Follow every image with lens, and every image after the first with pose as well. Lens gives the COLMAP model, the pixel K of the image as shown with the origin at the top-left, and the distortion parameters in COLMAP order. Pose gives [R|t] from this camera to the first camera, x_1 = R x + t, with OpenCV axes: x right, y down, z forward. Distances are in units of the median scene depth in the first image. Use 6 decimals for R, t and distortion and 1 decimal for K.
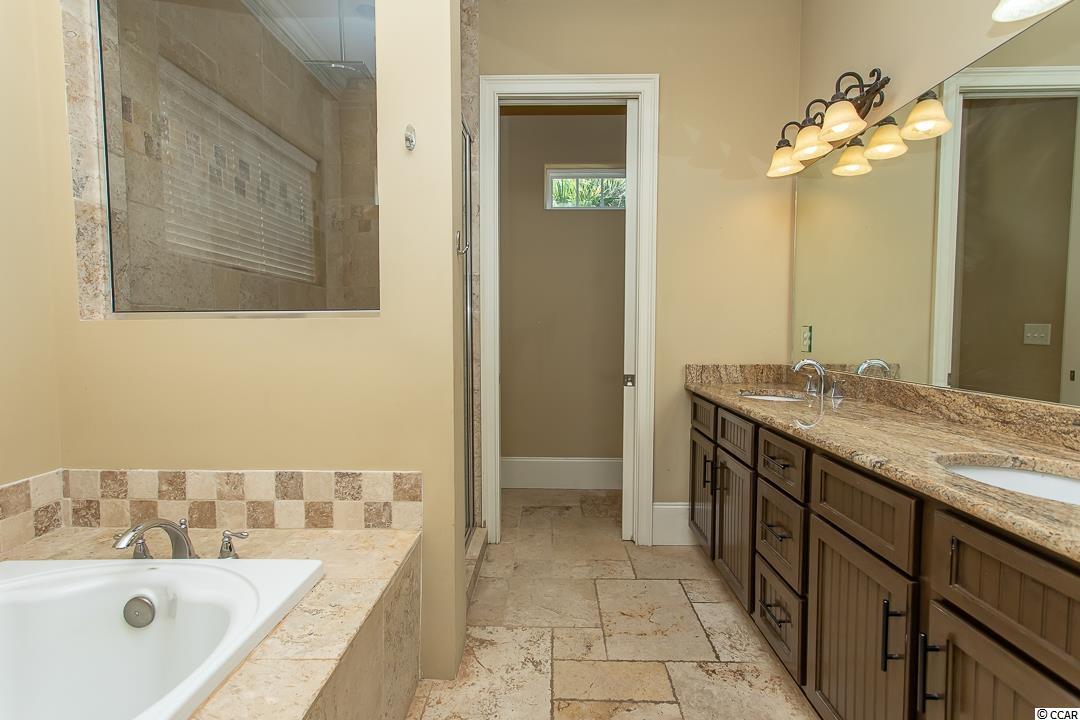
lens RADIAL K [[527.7, 0, 540.7], [0, 527.7, 361.3], [0, 0, 1]] dist [0.001074, 0.003730]
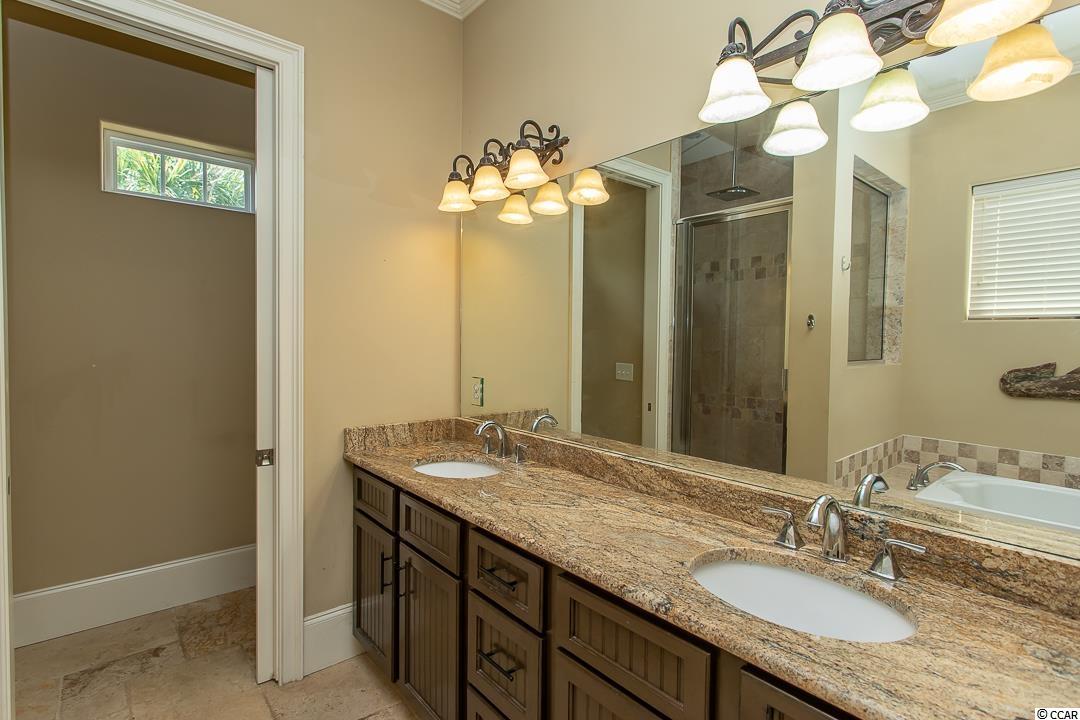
lens RADIAL K [[527.7, 0, 534.3], [0, 527.7, 355.4], [0, 0, 1]] dist [0.001074, 0.003730]
pose [[0.756061, -0.013227, 0.654368, -0.029452], [0.024368, 0.999671, -0.007949, -0.110064], [-0.654047, 0.021956, 0.756135, 0.268404]]
